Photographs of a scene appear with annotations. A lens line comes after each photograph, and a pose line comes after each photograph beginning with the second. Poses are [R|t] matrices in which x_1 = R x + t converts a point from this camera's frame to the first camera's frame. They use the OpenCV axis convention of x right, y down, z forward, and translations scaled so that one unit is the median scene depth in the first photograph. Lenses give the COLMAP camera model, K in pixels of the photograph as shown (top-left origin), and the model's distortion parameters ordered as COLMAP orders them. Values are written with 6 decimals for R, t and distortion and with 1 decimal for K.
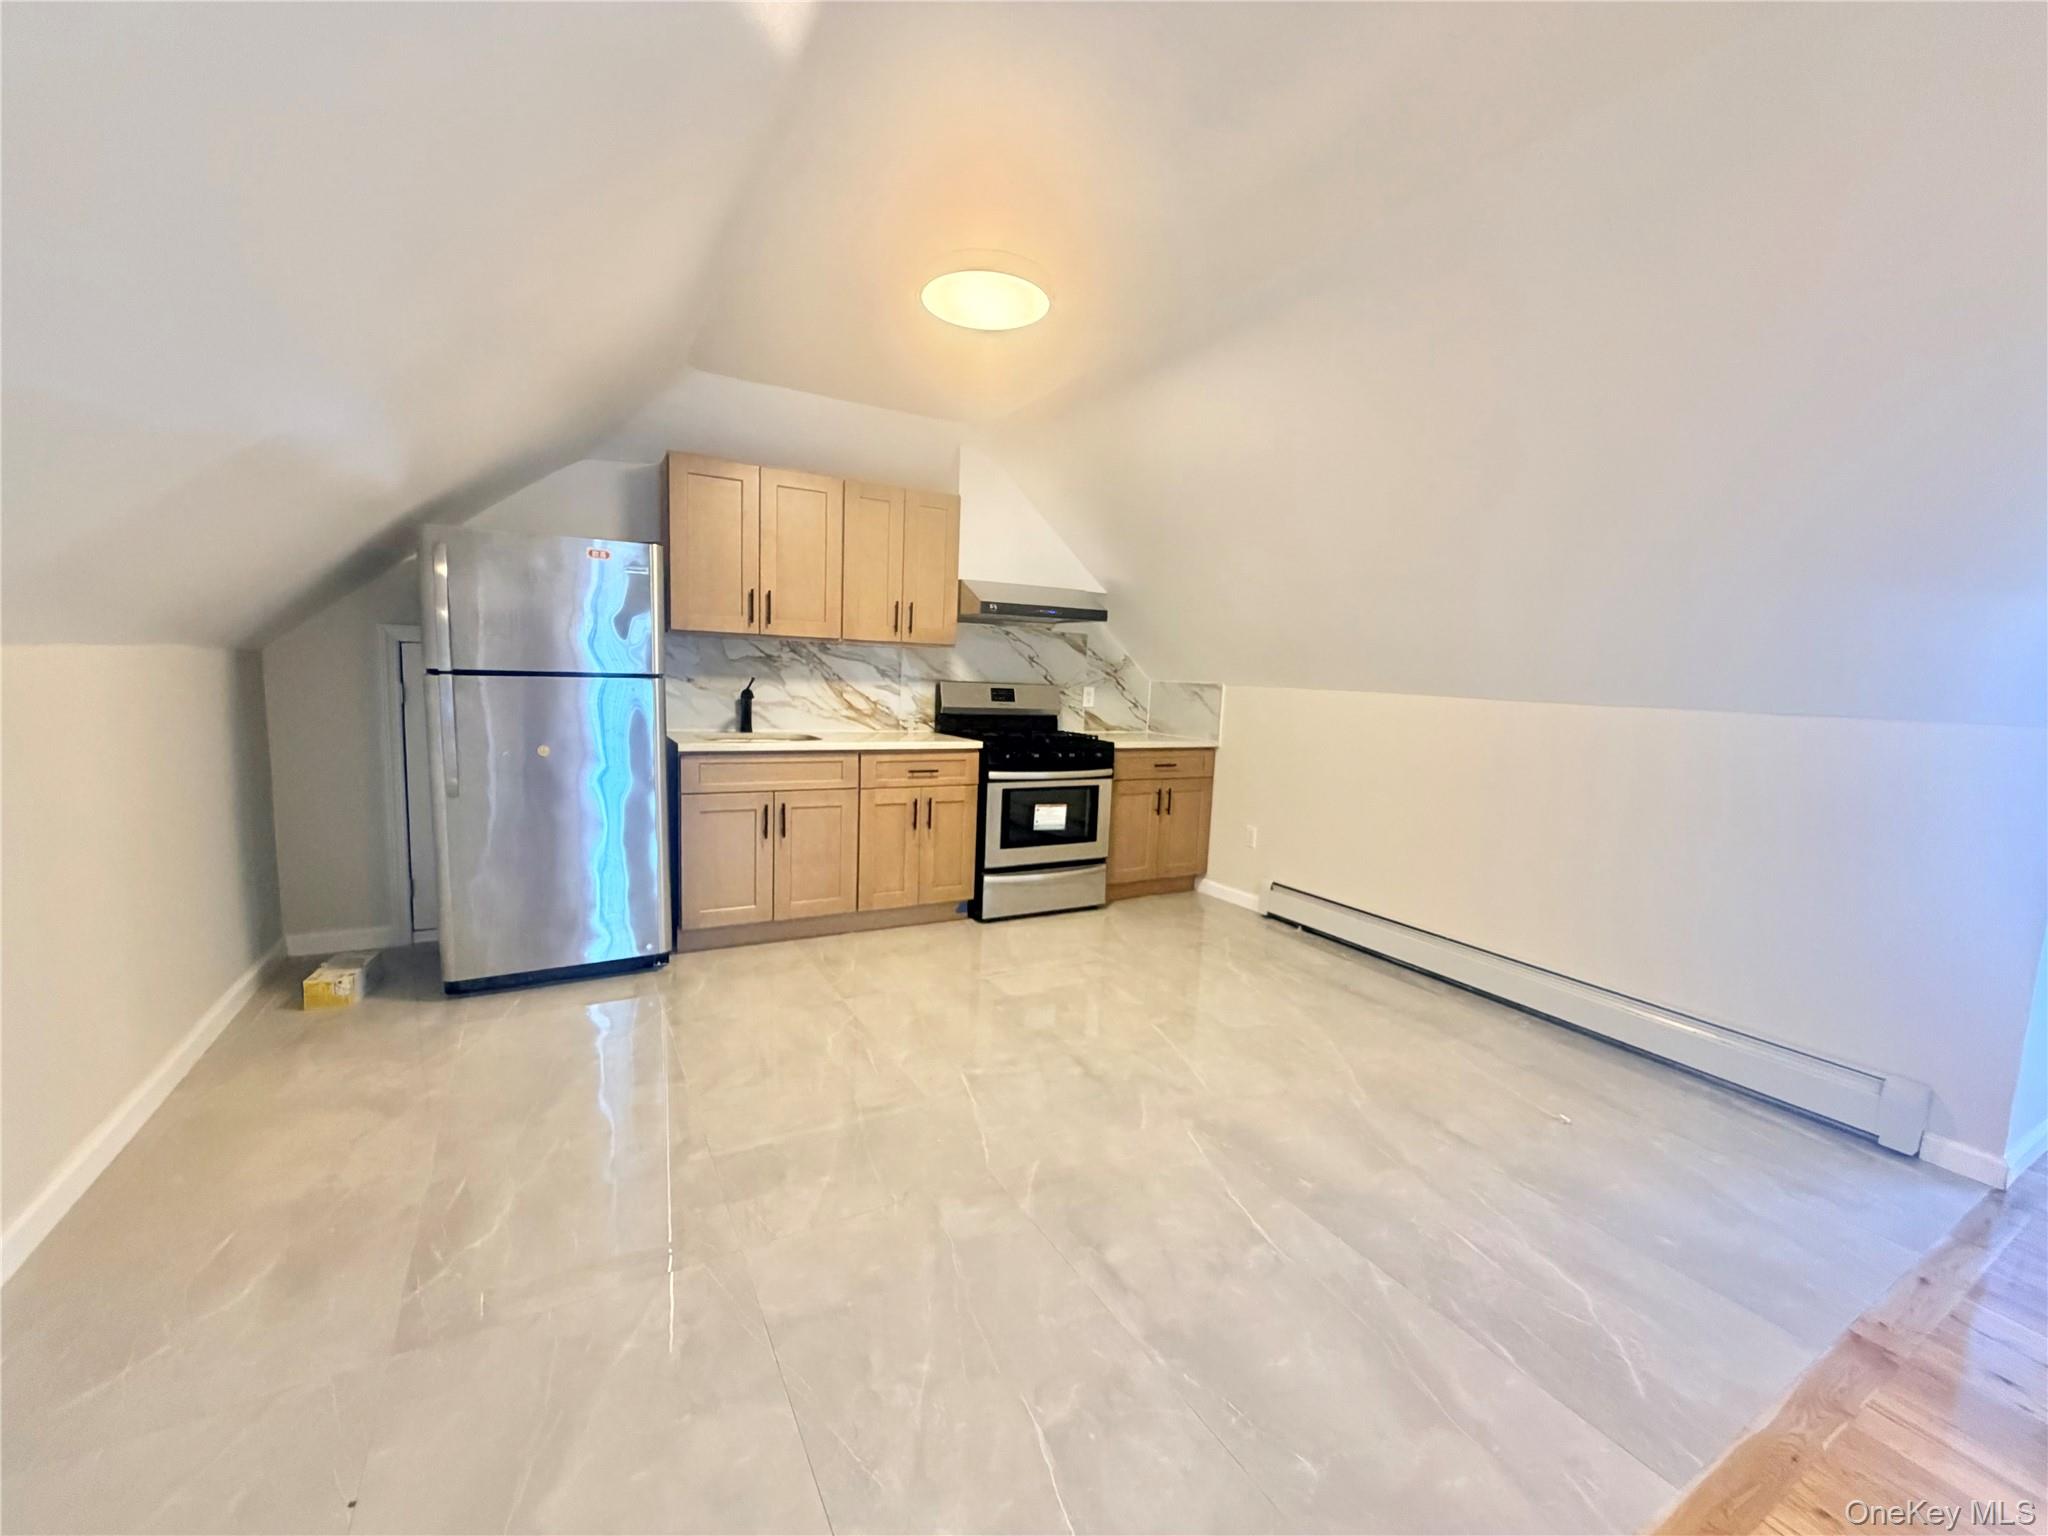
lens RADIAL K [[818.1, 0, 1031.6], [0, 818.1, 777.2], [0, 0, 1]] dist [-0.002306, 0.000006]
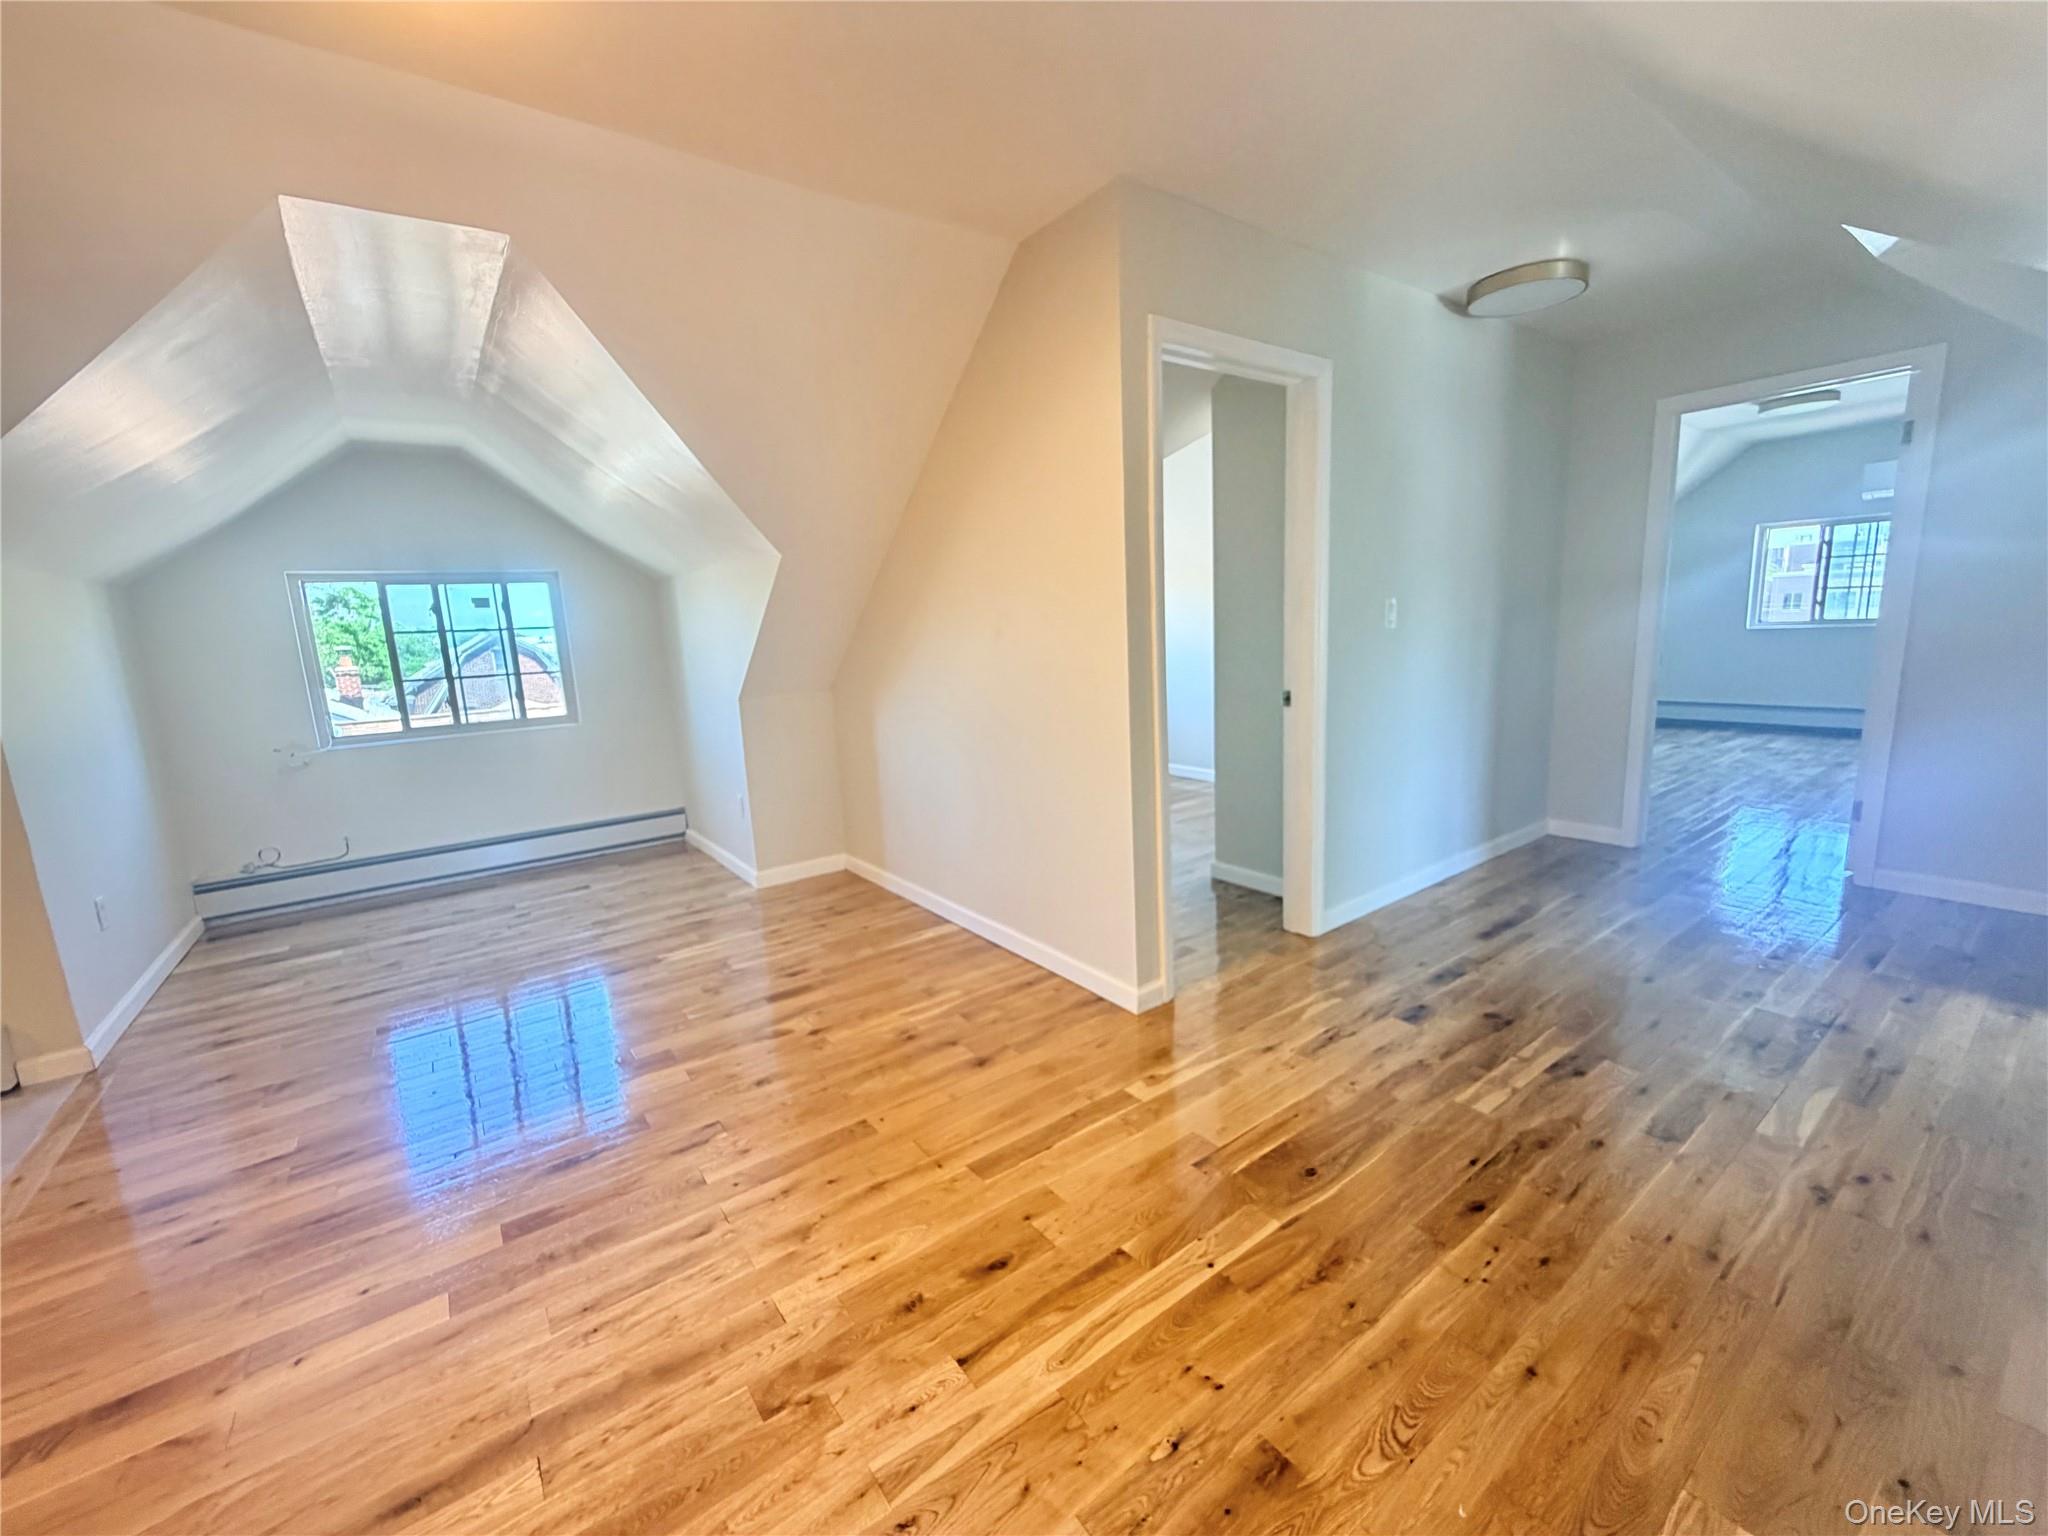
lens RADIAL K [[818.1, 0, 1020.4], [0, 818.1, 764.1], [0, 0, 1]] dist [-0.002306, 0.000006]
pose [[-0.107470, -0.204516, 0.972946, -0.015230], [0.172082, 0.960017, 0.220806, 0.024373], [-0.979203, 0.191156, -0.067979, -0.182314]]
